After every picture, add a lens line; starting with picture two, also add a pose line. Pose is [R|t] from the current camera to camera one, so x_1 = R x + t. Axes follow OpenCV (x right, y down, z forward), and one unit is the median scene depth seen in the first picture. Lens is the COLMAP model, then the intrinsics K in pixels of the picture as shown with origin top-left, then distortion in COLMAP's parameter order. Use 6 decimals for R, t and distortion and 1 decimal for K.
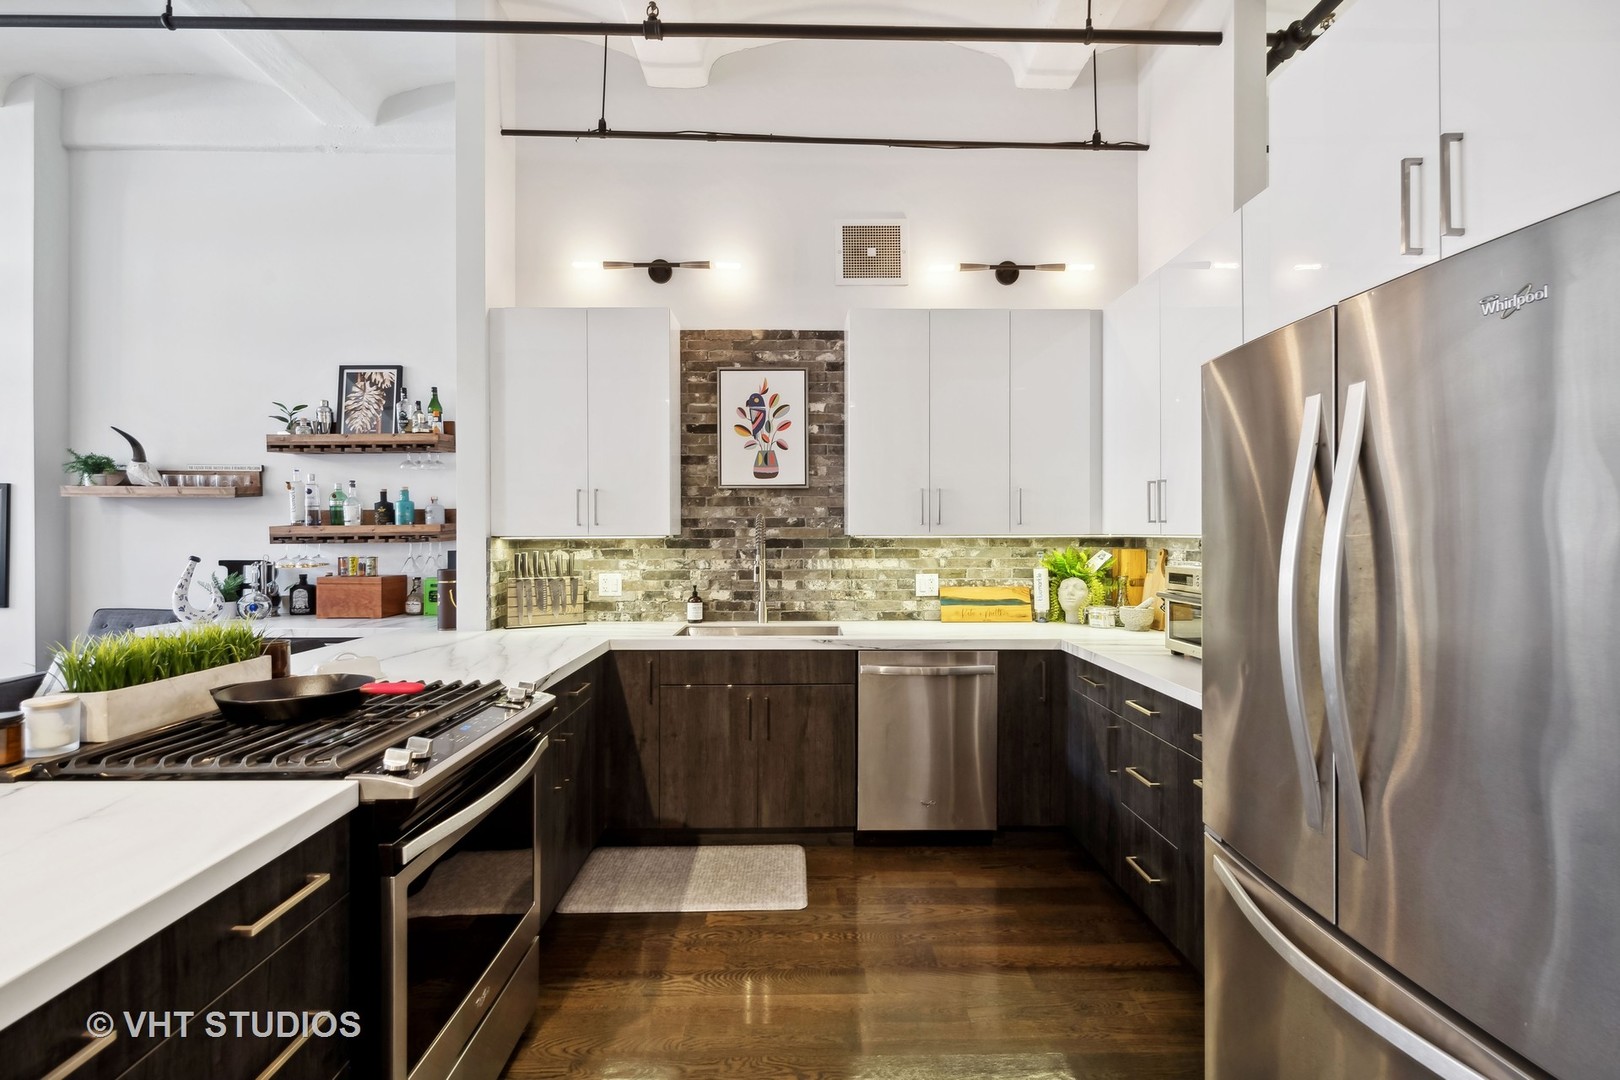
lens RADIAL K [[719.0, 0, 819.0], [0, 719.0, 530.5], [0, 0, 1]] dist [0.007164, -0.004701]
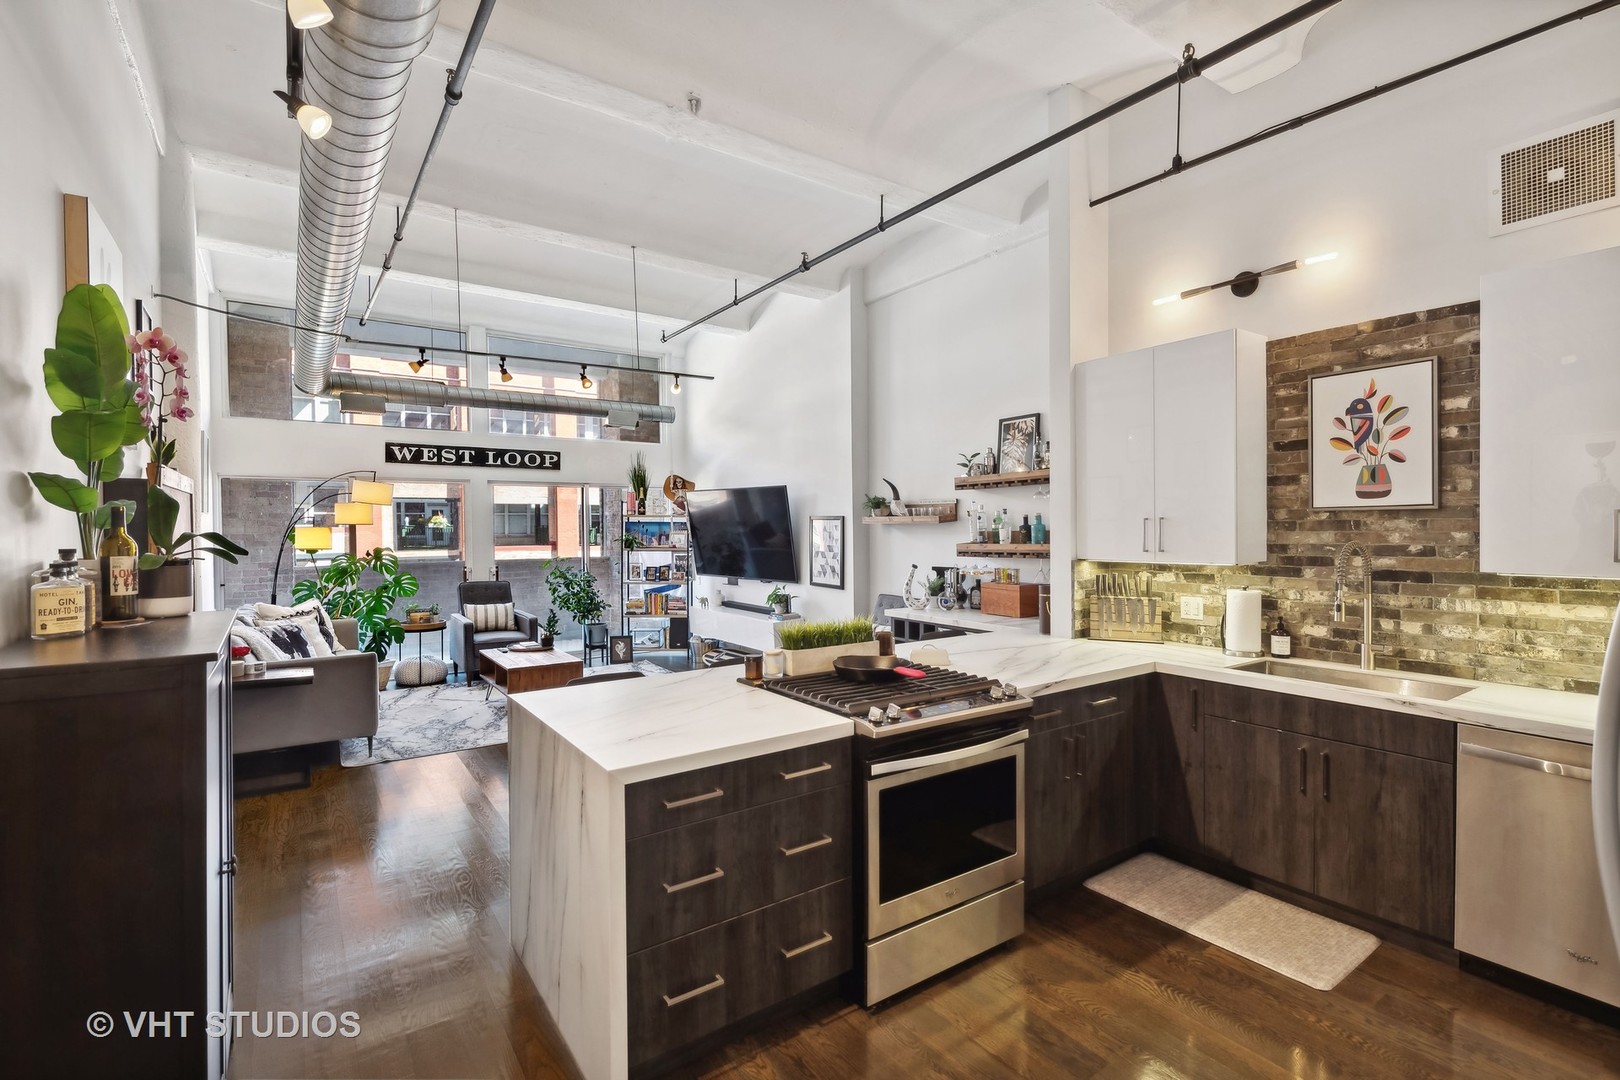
lens RADIAL K [[719.0, 0, 798.5], [0, 719.0, 540.0], [0, 0, 1]] dist [0.007164, -0.004701]
pose [[0.556324, 0.008045, -0.830927, 0.251065], [0.007990, 0.999855, 0.015030, -0.041265], [0.830927, -0.015000, 0.556179, -0.027943]]
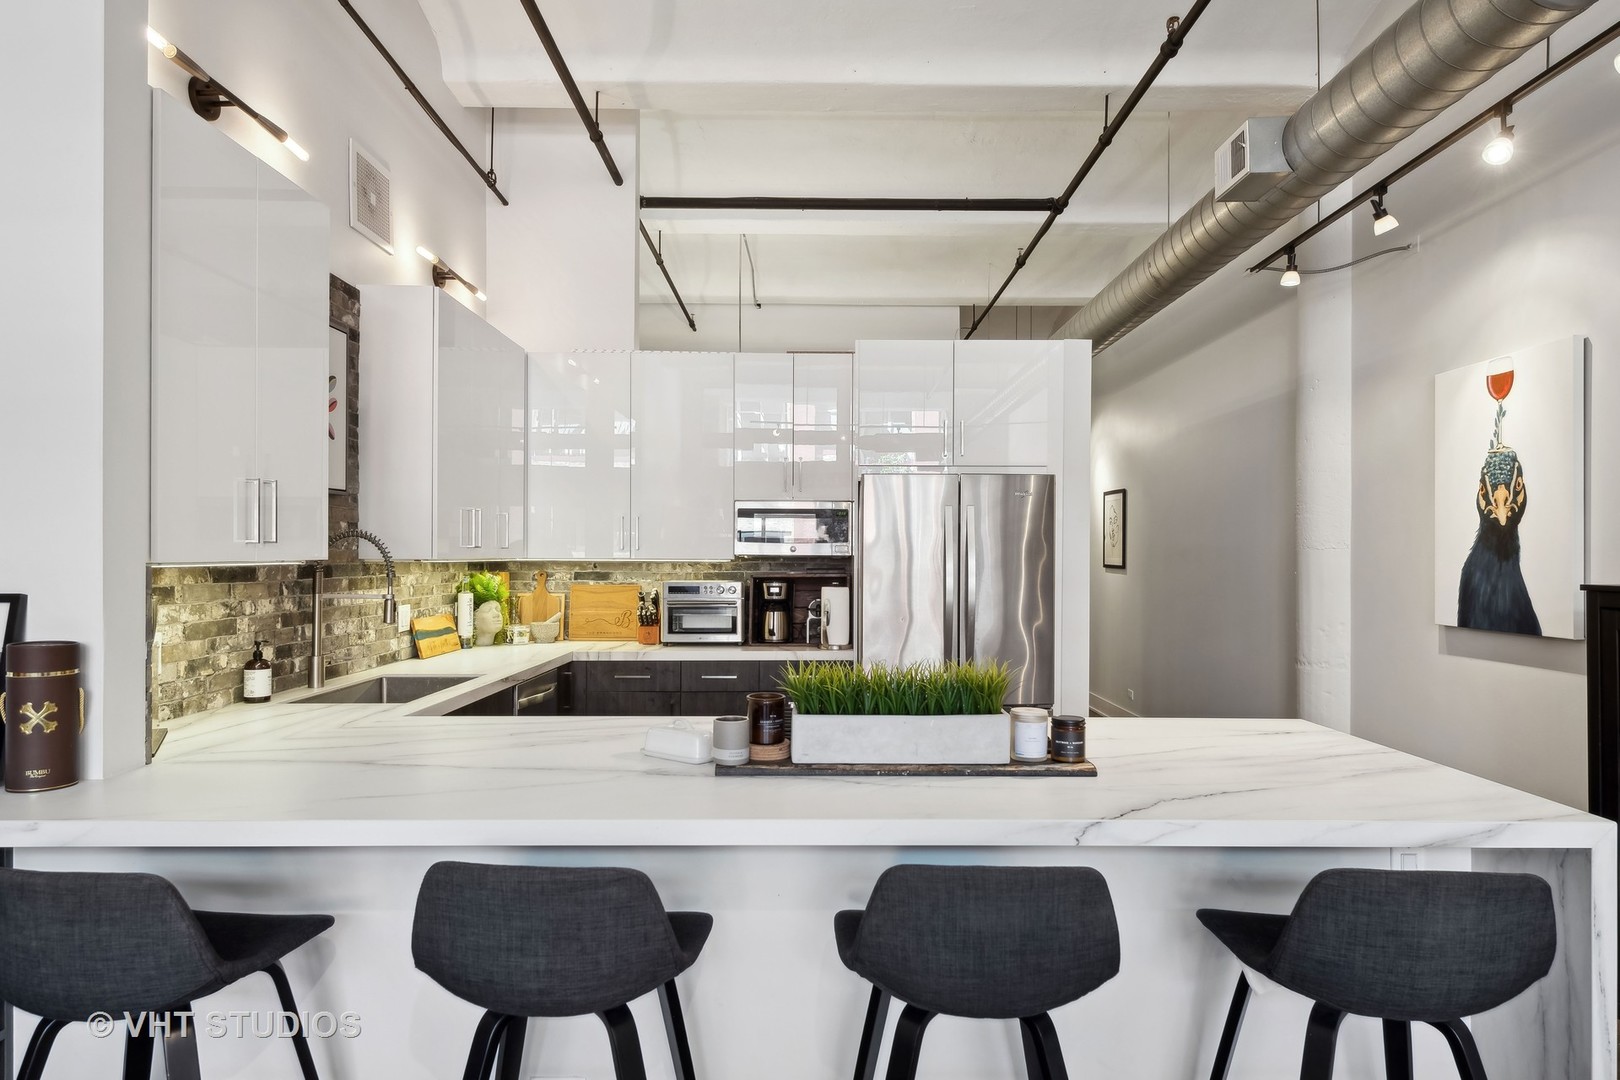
lens RADIAL K [[944.4, 0, 807.2], [0, 944.4, 553.6], [0, 0, 1]] dist [0.012931, -0.001571]
pose [[0.030528, 0.004085, 0.999526, -0.959623], [-0.008618, 0.999956, -0.003824, 0.000090], [-0.999497, -0.008497, 0.030562, 0.498637]]
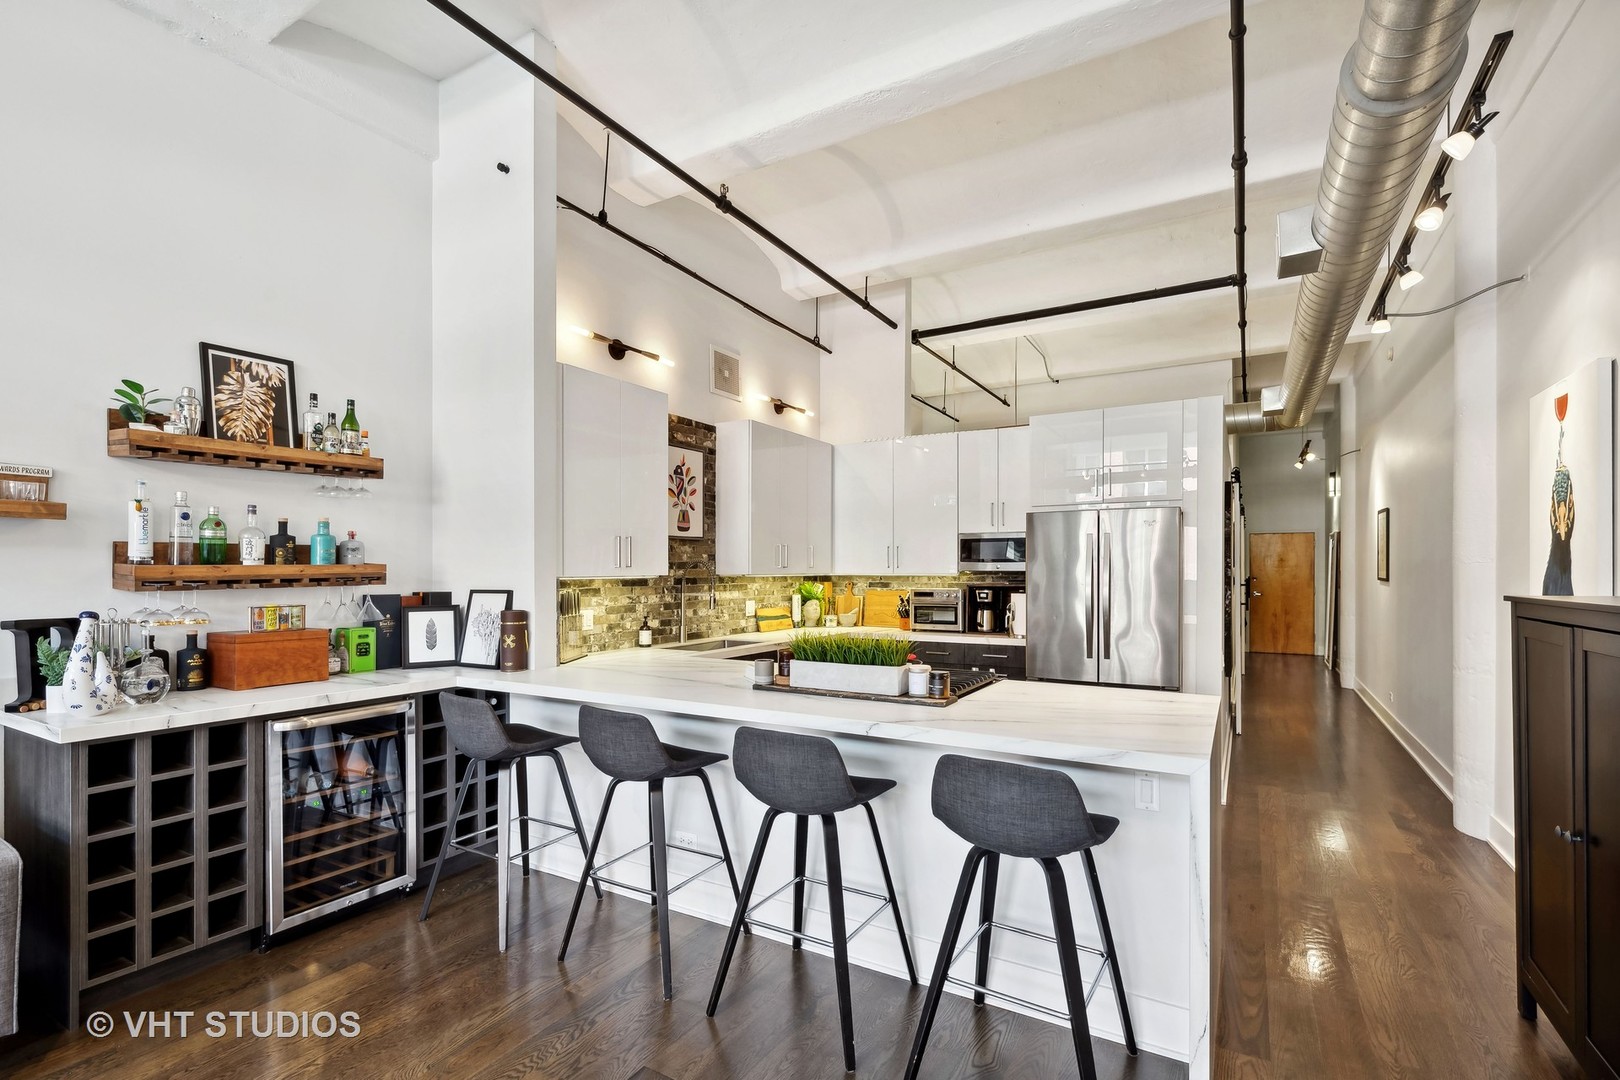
lens RADIAL K [[719.0, 0, 817.7], [0, 719.0, 566.7], [0, 0, 1]] dist [0.007164, -0.004701]
pose [[0.525458, 0.004989, 0.850805, -1.044431], [-0.003346, 0.999987, -0.003797, -0.004482], [-0.850813, -0.000852, 0.525468, 0.108839]]
